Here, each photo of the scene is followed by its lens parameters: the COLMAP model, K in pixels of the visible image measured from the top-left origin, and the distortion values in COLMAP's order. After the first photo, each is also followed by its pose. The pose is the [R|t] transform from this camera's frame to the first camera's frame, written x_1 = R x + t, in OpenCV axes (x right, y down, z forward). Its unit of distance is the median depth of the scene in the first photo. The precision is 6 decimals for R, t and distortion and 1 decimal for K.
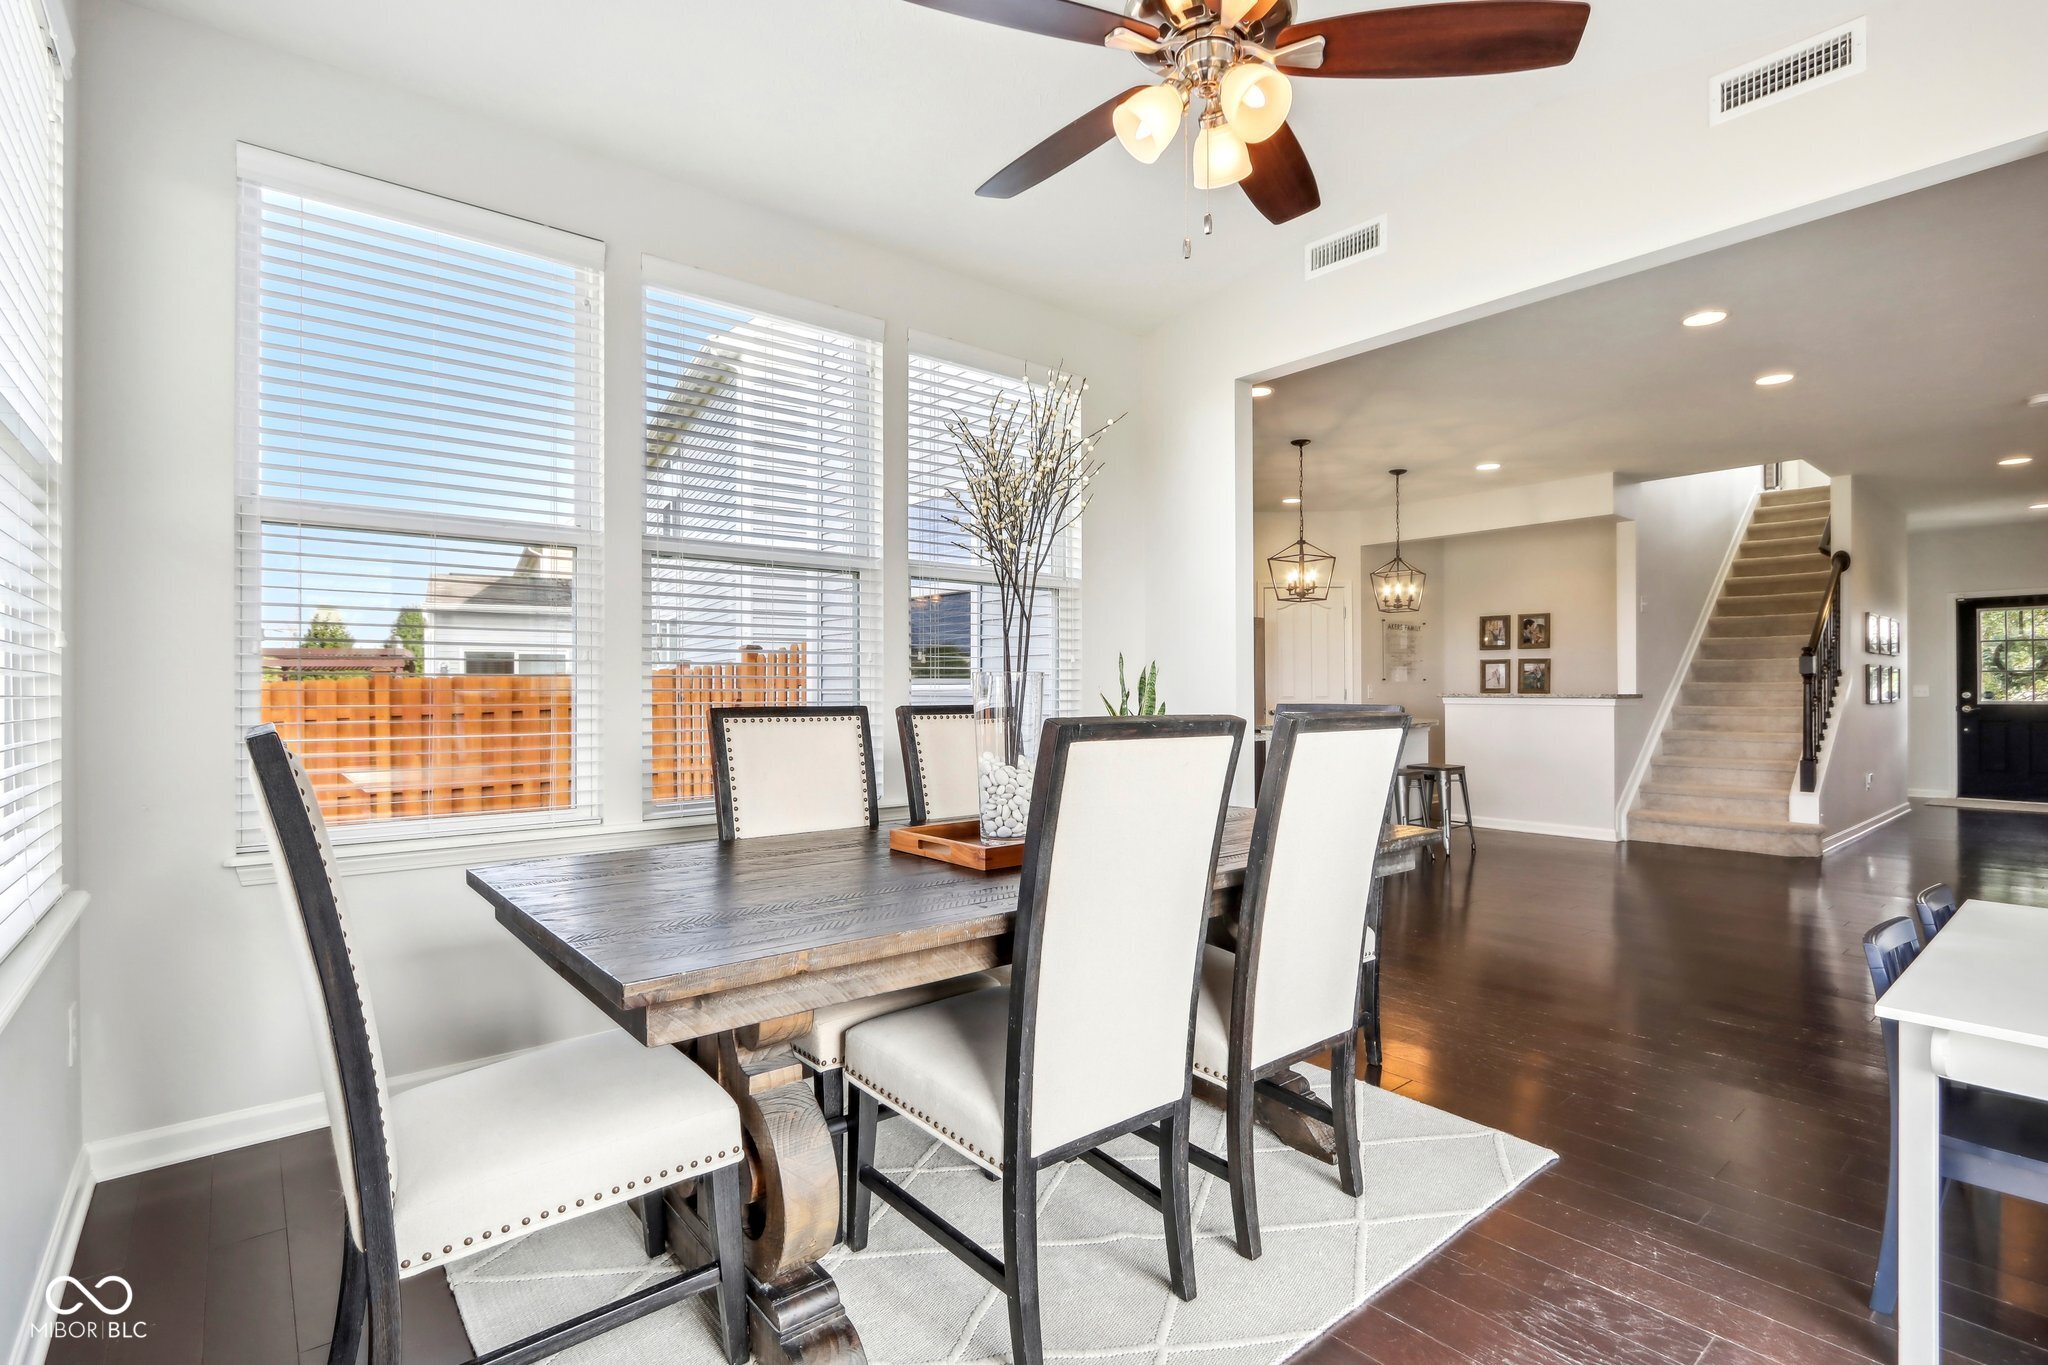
lens RADIAL K [[967.6, 0, 1014.9], [0, 967.6, 689.3], [0, 0, 1]] dist [-0.014917, 0.002638]
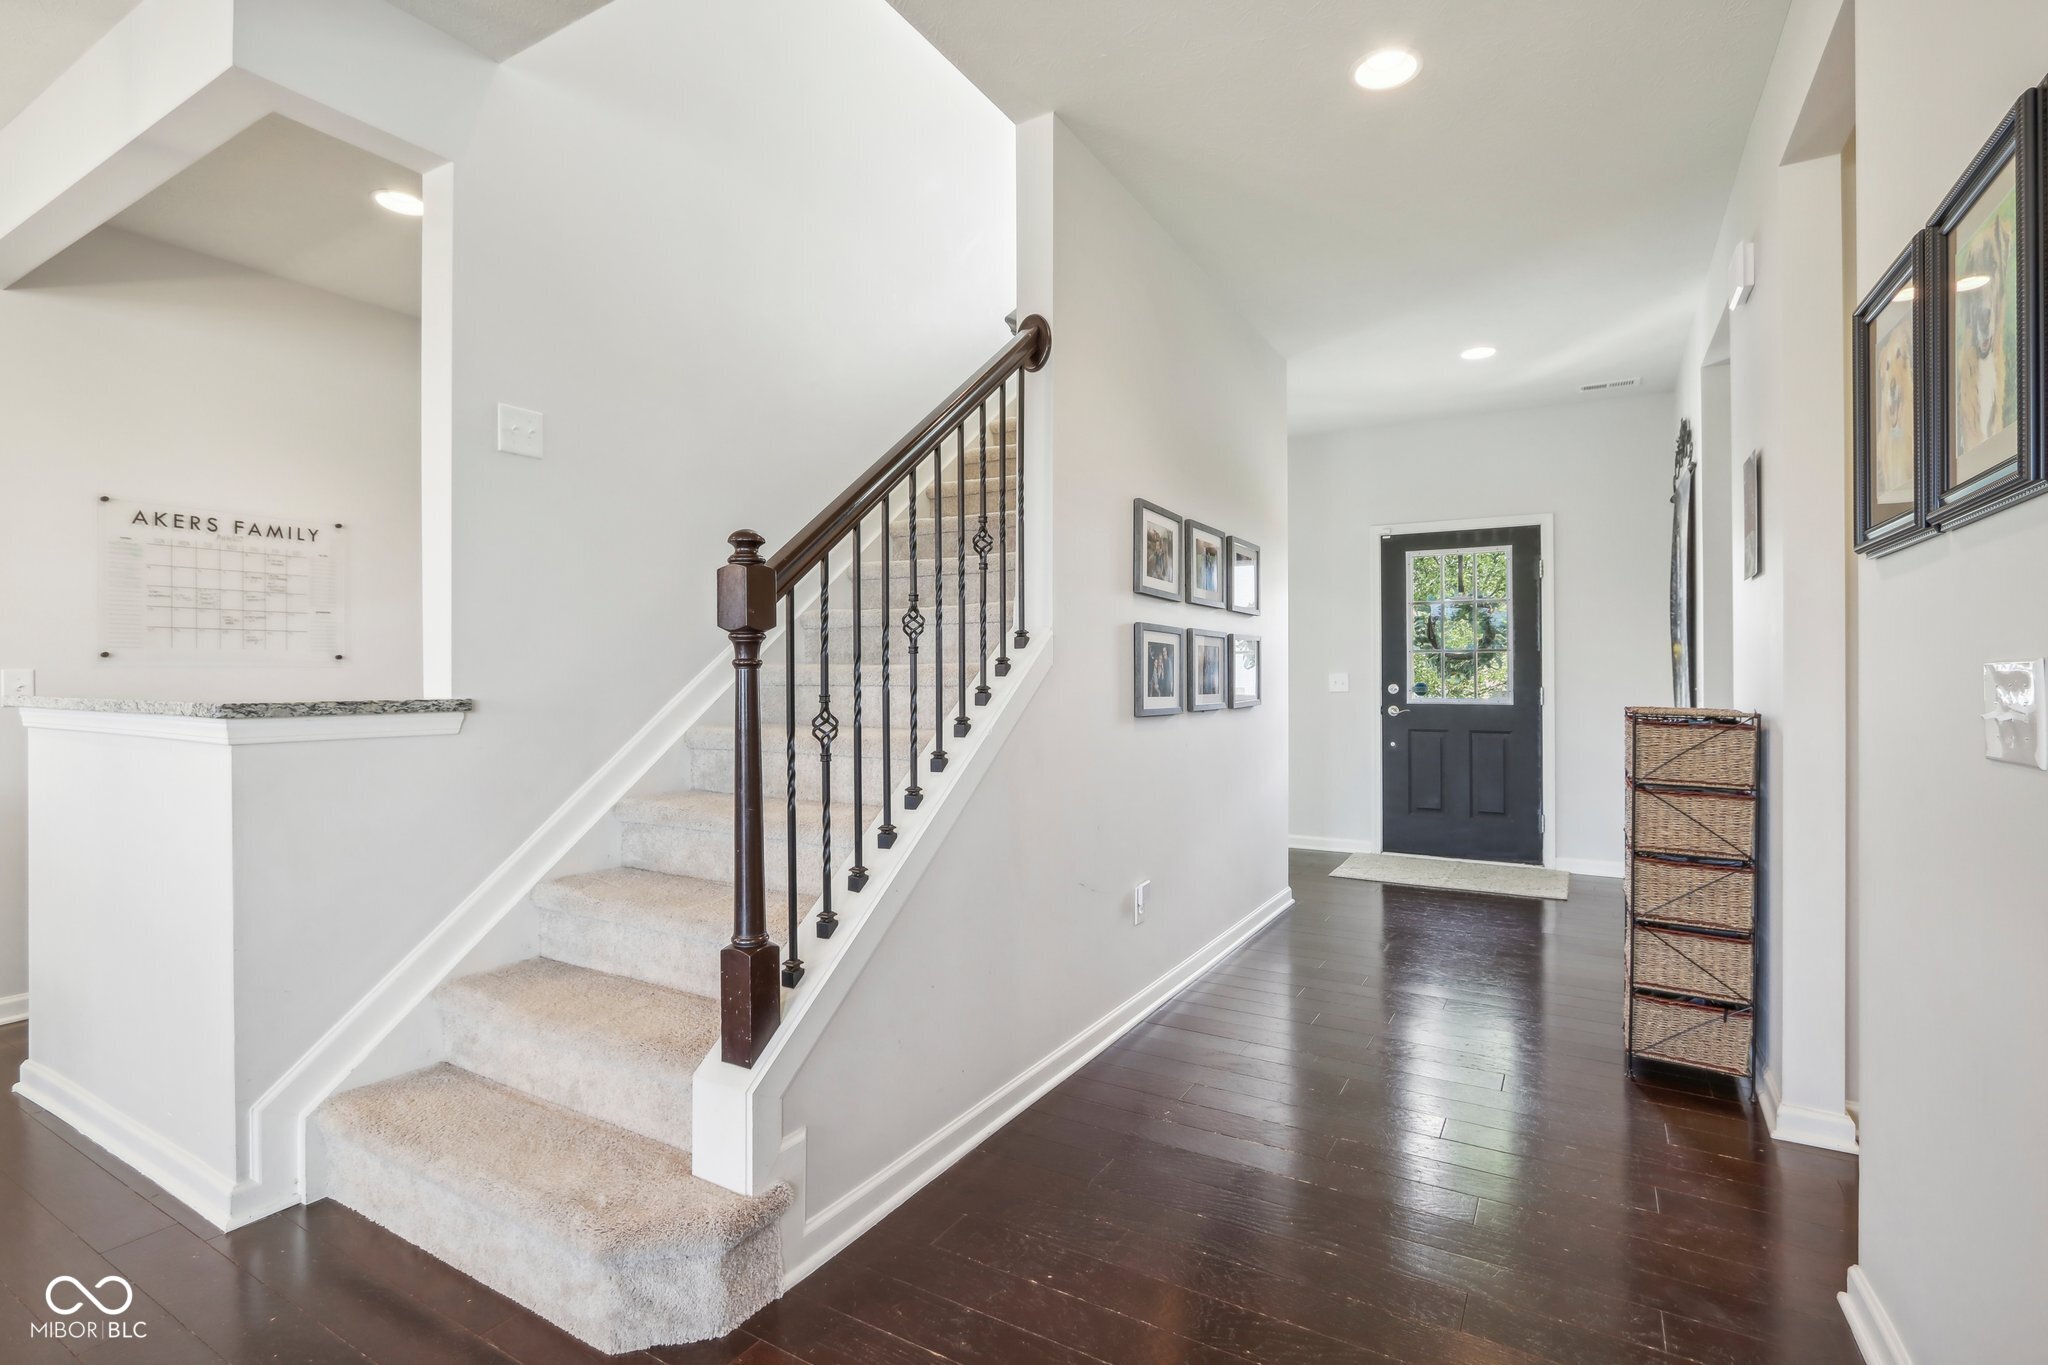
lens RADIAL K [[967.6, 0, 1024.0], [0, 967.6, 676.0], [0, 0, 1]] dist [-0.014917, 0.002638]
pose [[0.939800, 0.001146, 0.341723, 0.583339], [-0.001433, 0.999999, 0.000586, -0.002597], [-0.341722, -0.001040, 0.939800, 0.515314]]
